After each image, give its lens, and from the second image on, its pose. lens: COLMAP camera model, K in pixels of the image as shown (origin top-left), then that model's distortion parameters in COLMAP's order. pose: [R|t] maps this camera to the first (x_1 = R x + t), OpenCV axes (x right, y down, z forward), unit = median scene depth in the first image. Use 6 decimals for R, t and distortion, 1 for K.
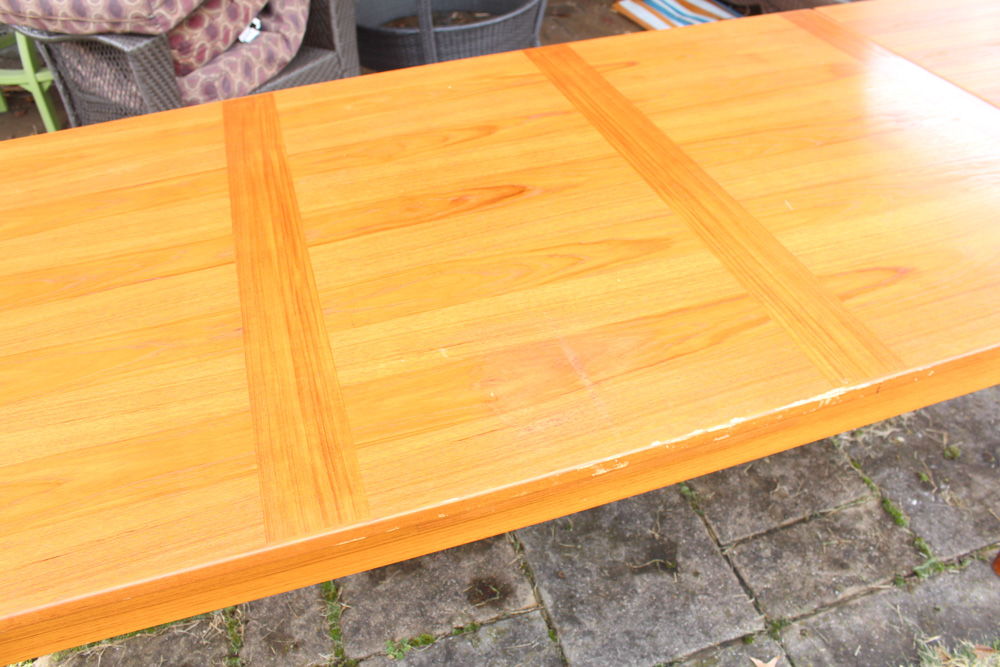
lens RADIAL K [[823.6, 0, 507.3], [0, 823.6, 334.3], [0, 0, 1]] dist [-0.151022, 0.128449]
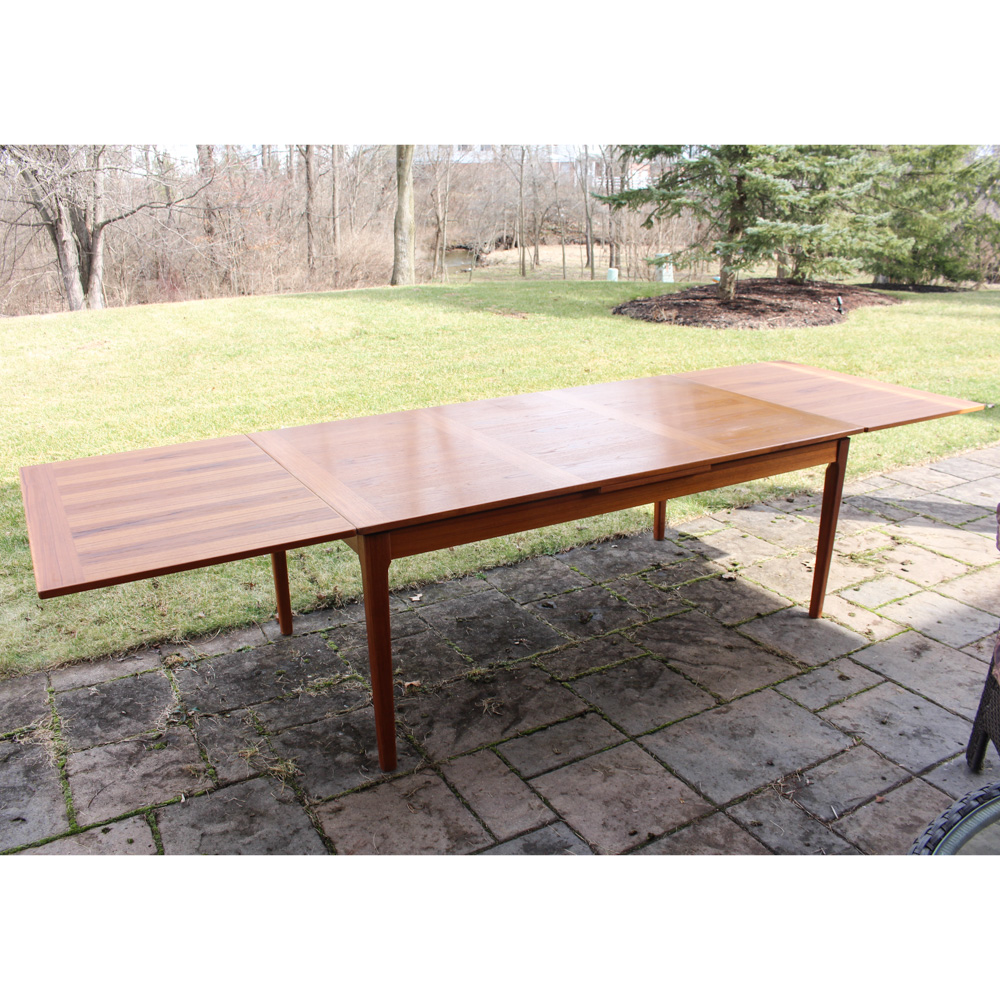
lens RADIAL K [[883.0, 0, 487.0], [0, 883.0, 498.2], [0, 0, 1]] dist [-0.155728, 0.137187]
pose [[-0.977528, 0.114554, -0.176967, 0.725839], [-0.092533, 0.521110, 0.848459, -2.527708], [0.189413, 0.845767, -0.498799, 2.761034]]
